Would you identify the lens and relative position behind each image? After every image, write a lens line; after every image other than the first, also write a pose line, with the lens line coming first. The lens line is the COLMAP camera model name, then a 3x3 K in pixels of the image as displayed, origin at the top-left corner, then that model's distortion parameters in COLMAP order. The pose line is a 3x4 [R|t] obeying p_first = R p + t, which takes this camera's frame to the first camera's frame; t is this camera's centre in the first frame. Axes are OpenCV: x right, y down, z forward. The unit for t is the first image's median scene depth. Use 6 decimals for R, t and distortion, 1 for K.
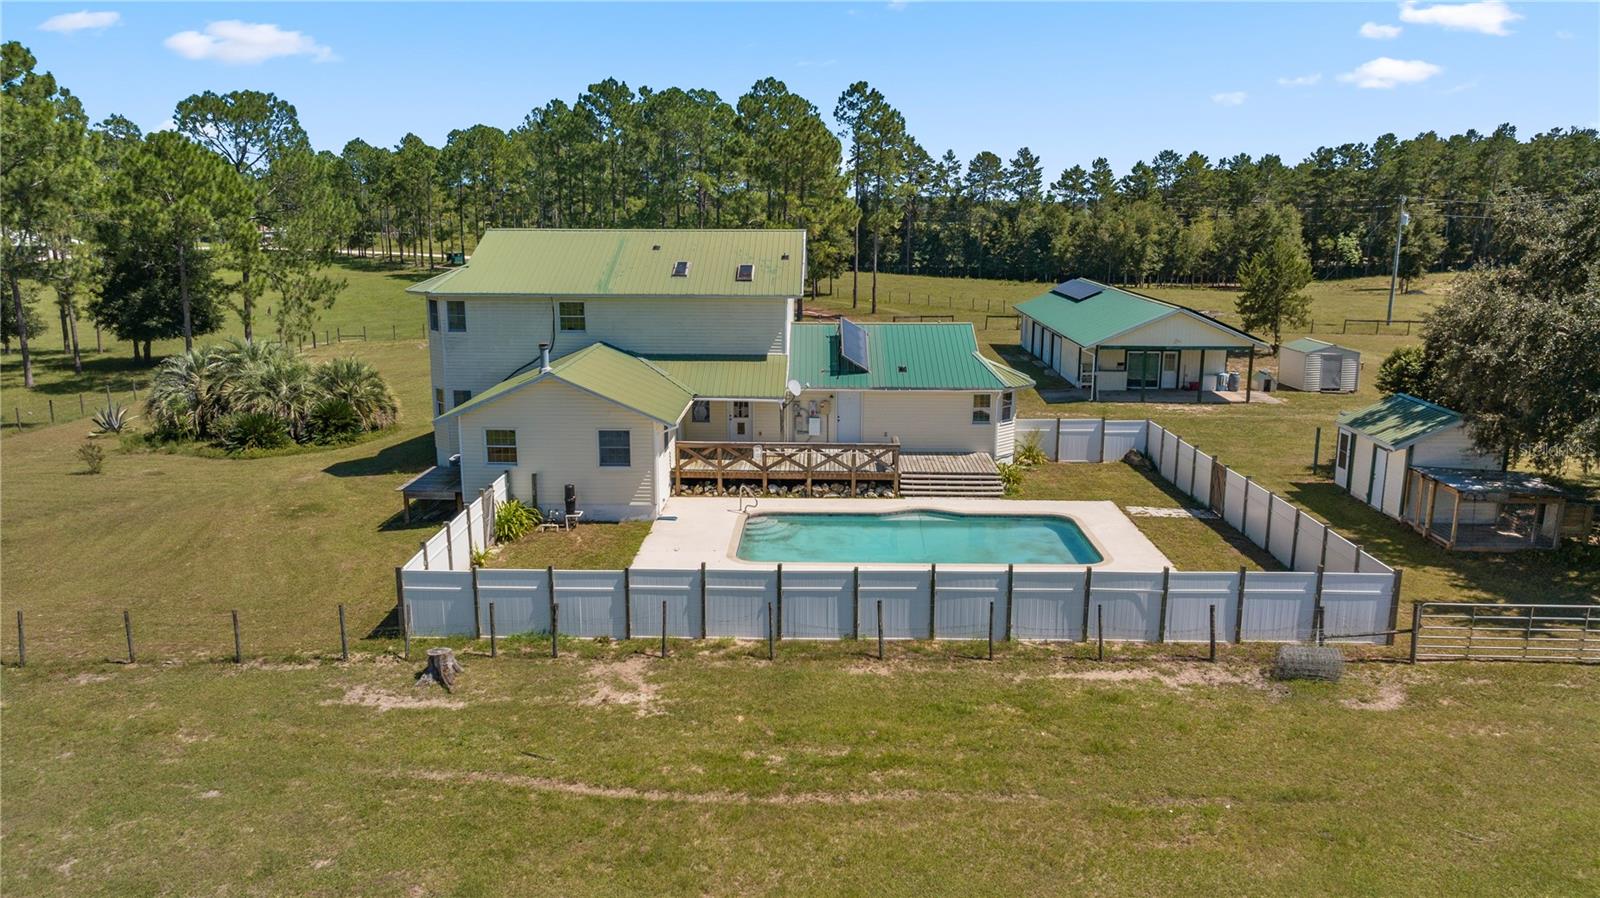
lens RADIAL K [[1128.0, 0, 803.1], [0, 1128.0, 444.4], [0, 0, 1]] dist [-0.008557, -0.000336]
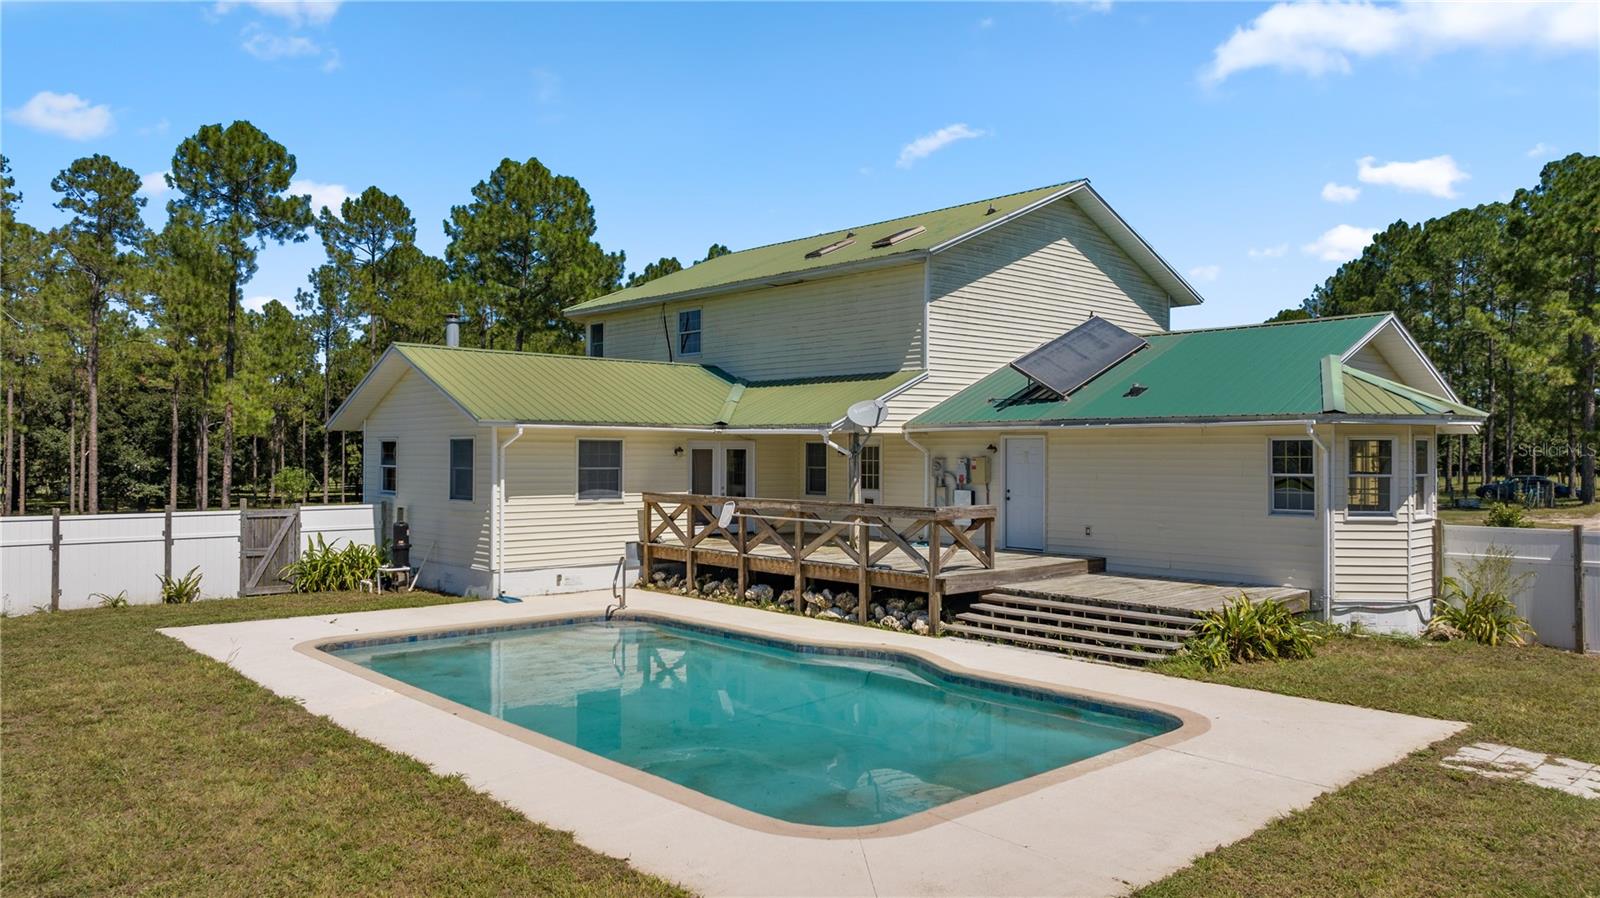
lens RADIAL K [[1128.0, 0, 803.1], [0, 1128.0, 444.4], [0, 0, 1]] dist [-0.008557, -0.000336]
pose [[0.684380, -0.008336, -0.729077, 0.360301], [-0.152178, 0.976280, -0.154011, 0.049674], [0.713068, 0.216351, 0.666878, 0.657467]]
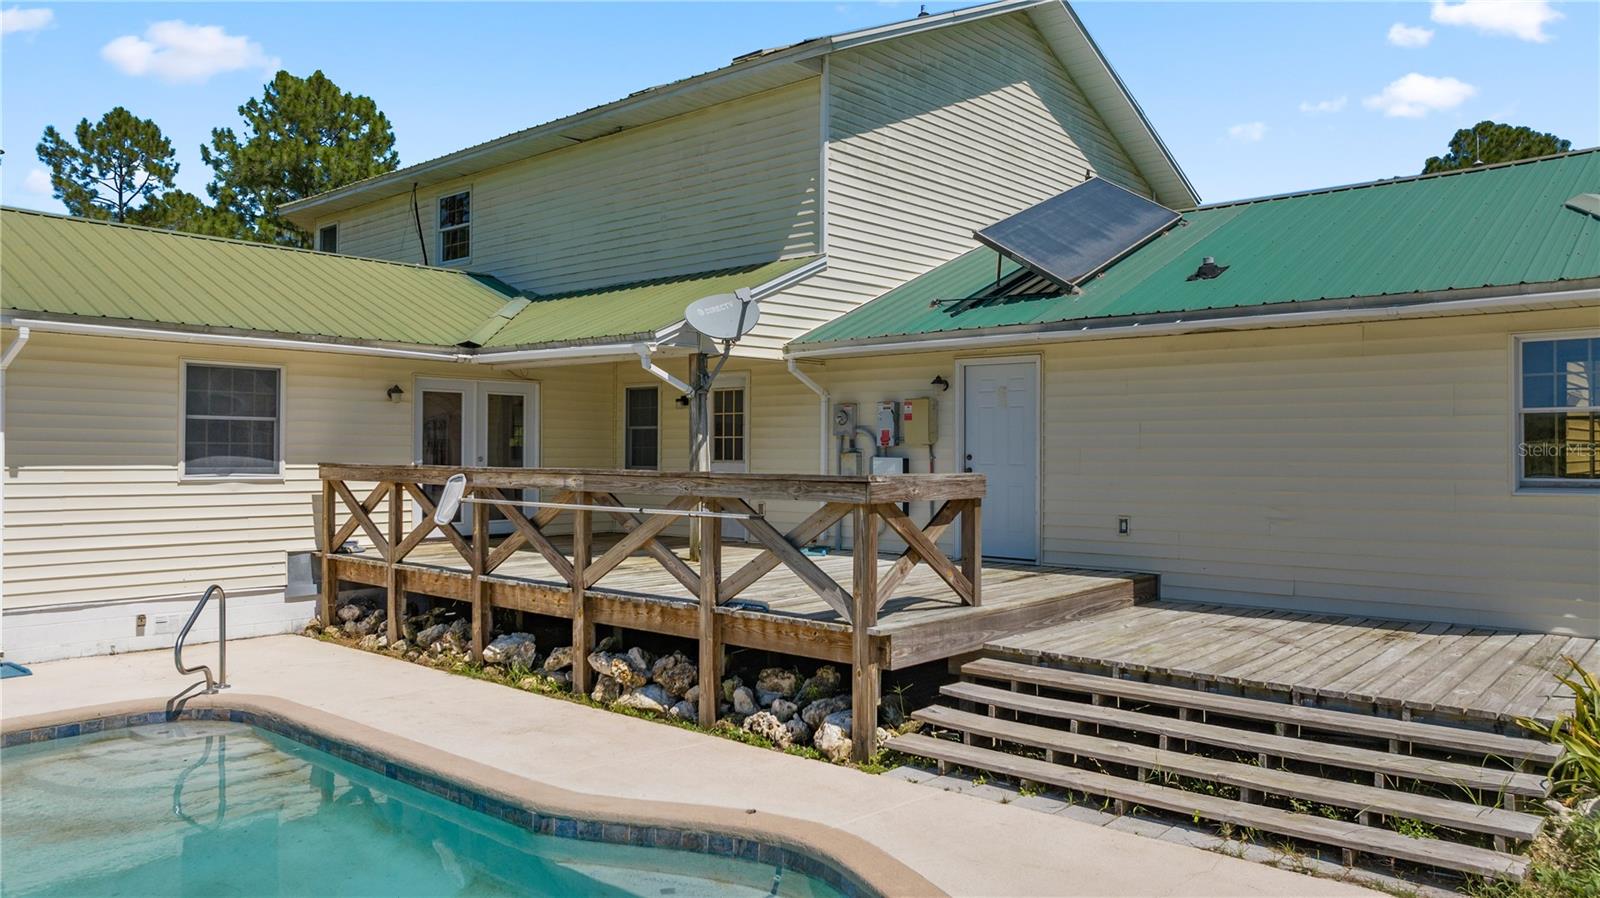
lens RADIAL K [[1128.0, 0, 803.1], [0, 1128.0, 444.4], [0, 0, 1]] dist [-0.008557, -0.000336]
pose [[0.765998, -0.006420, -0.642811, 0.196882], [-0.134343, 0.976272, -0.169839, 0.028394], [0.628648, 0.216453, 0.746960, 0.833146]]
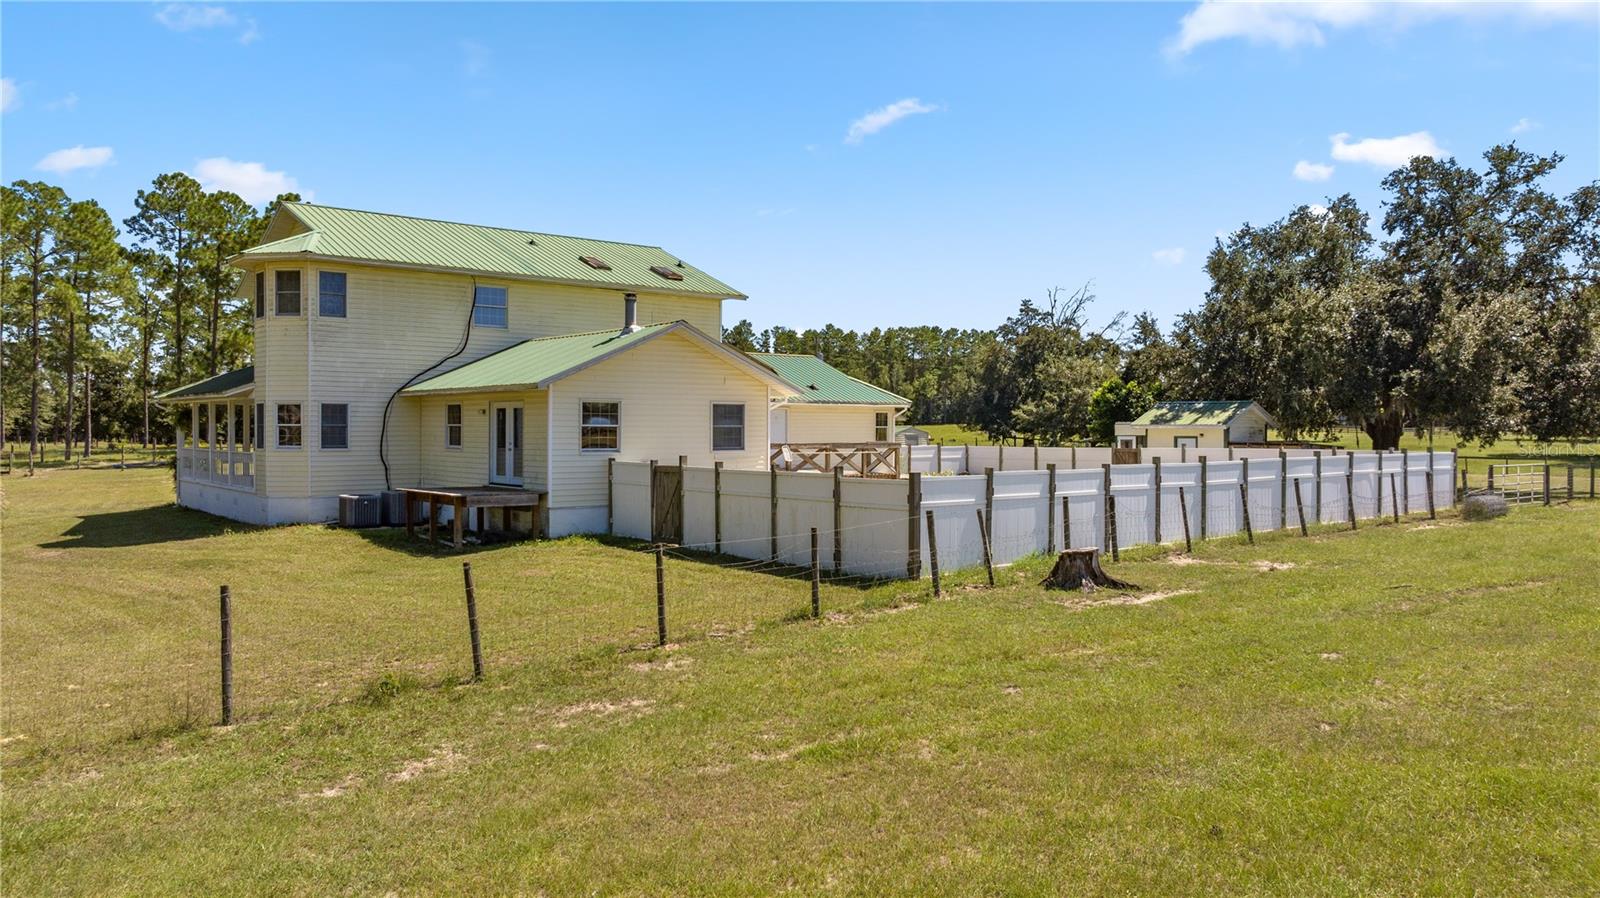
lens RADIAL K [[1128.0, 0, 803.1], [0, 1128.0, 444.4], [0, 0, 1]] dist [-0.008557, -0.000336]
pose [[0.751356, -0.012220, 0.659784, -0.588807], [0.139590, 0.980146, -0.140810, 0.121720], [-0.644964, 0.197898, 0.738145, 0.349586]]
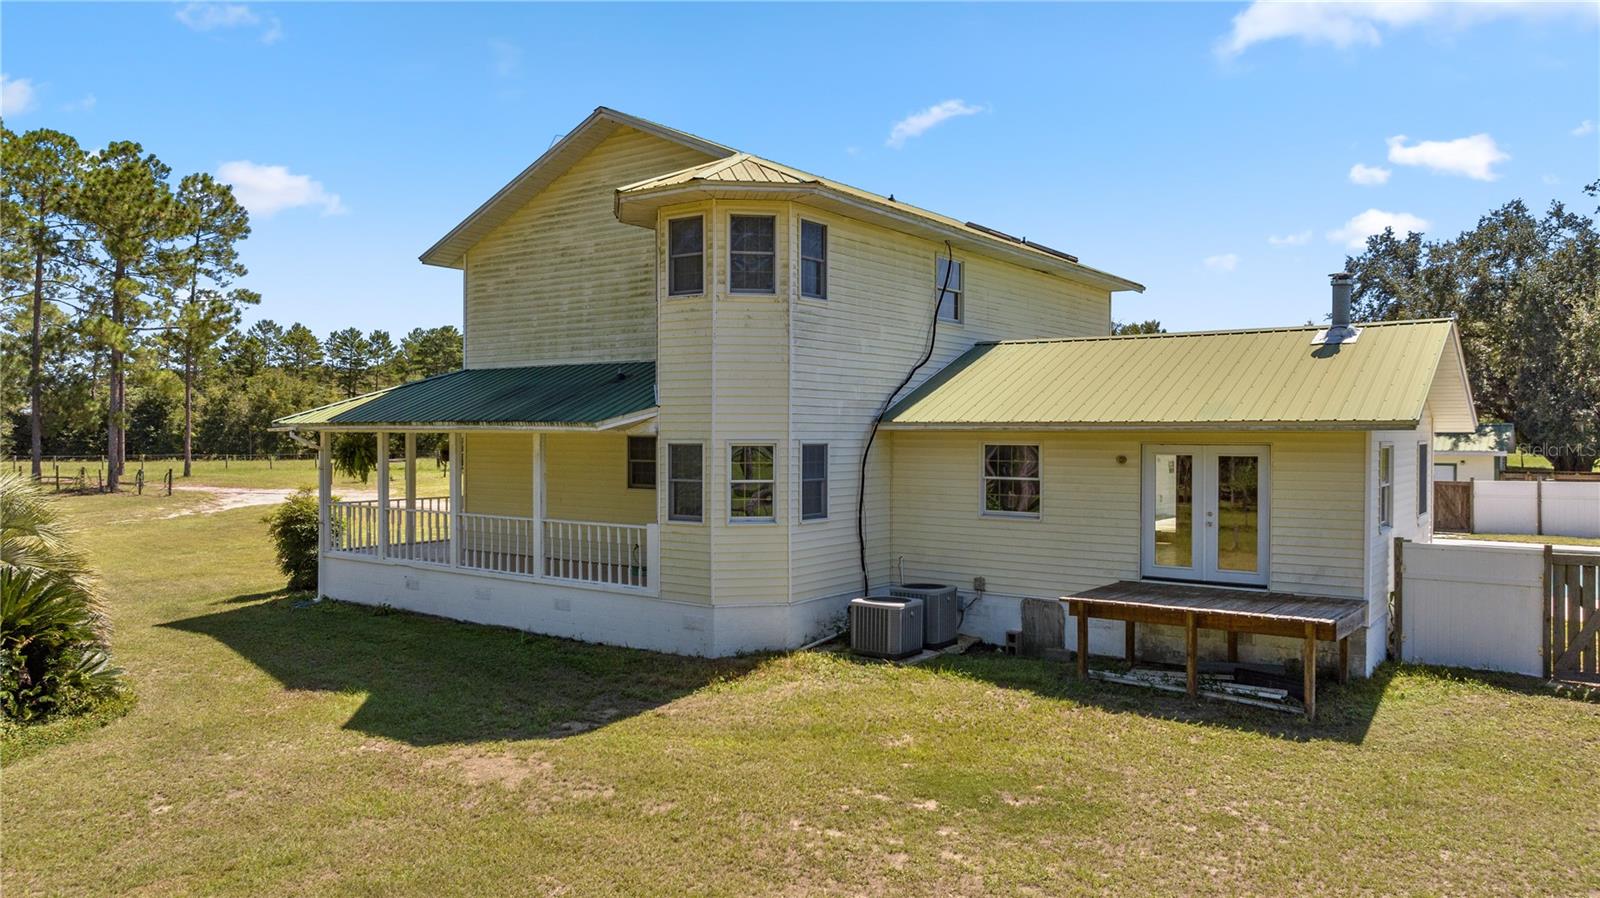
lens RADIAL K [[1099.2, 0, 804.0], [0, 1099.2, 452.9], [0, 0, 1]] dist [0.002624, 0.000007]
pose [[0.565412, -0.020825, 0.824546, -0.689664], [0.173811, 0.980241, -0.094429, -0.008503], [-0.806288, 0.196706, 0.557859, 0.854176]]
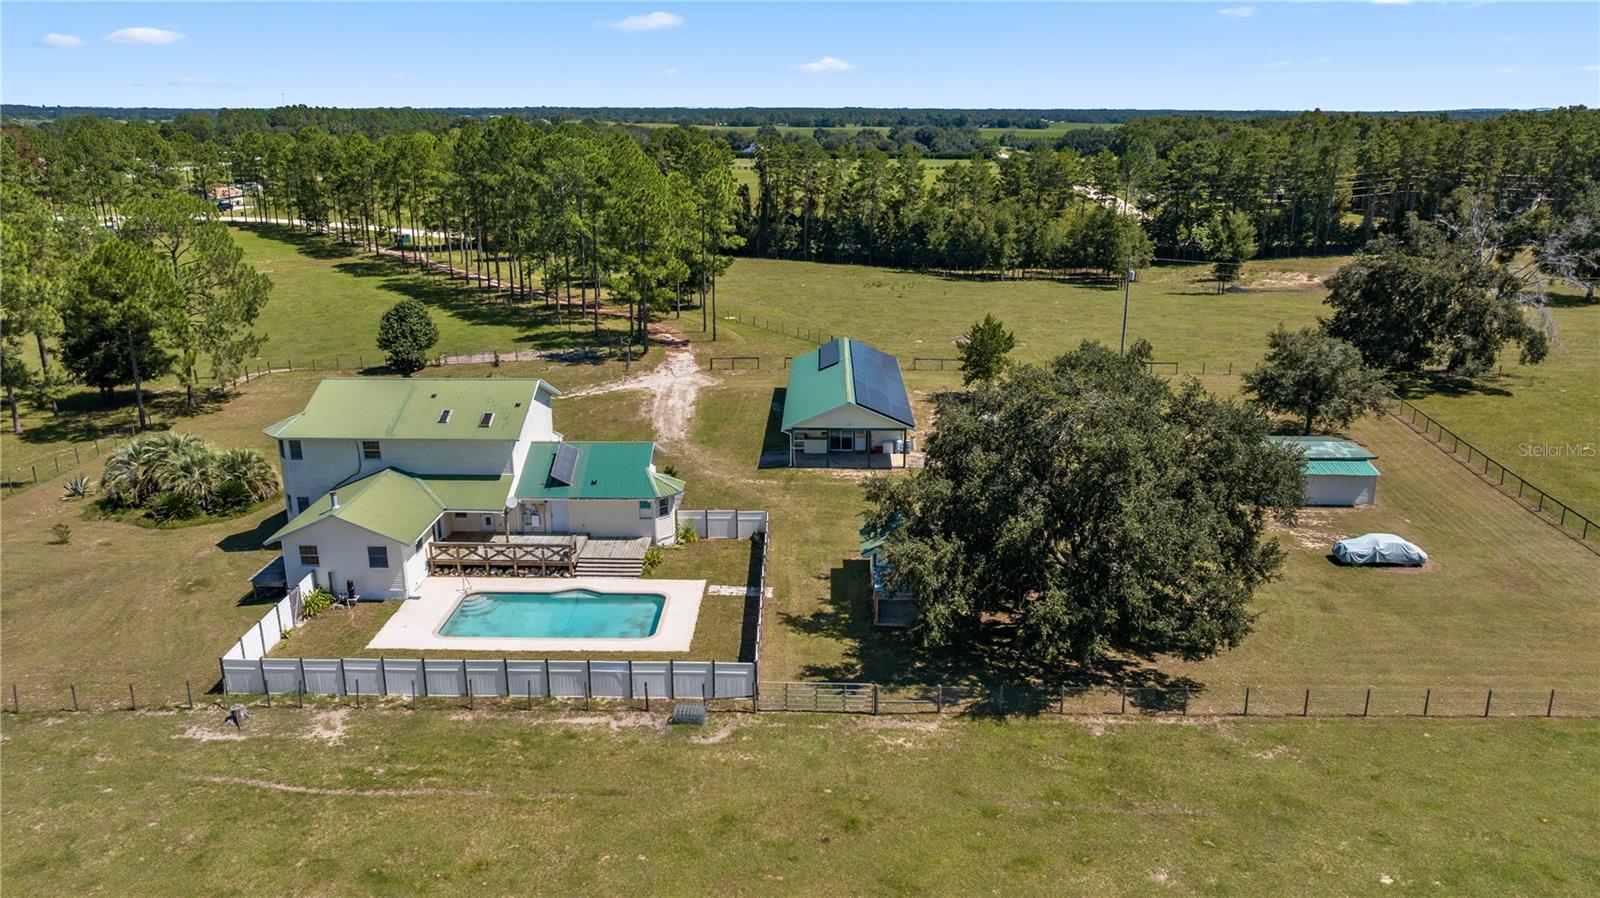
lens RADIAL K [[1133.7, 0, 800.0], [0, 1133.7, 449.0], [0, 0, 1]] dist [-0.042271, 0.060693]
pose [[0.999996, -0.001398, -0.002402, 0.401010], [0.001592, 0.996576, 0.082667, -0.257371], [0.002279, -0.082671, 0.996574, -0.544102]]
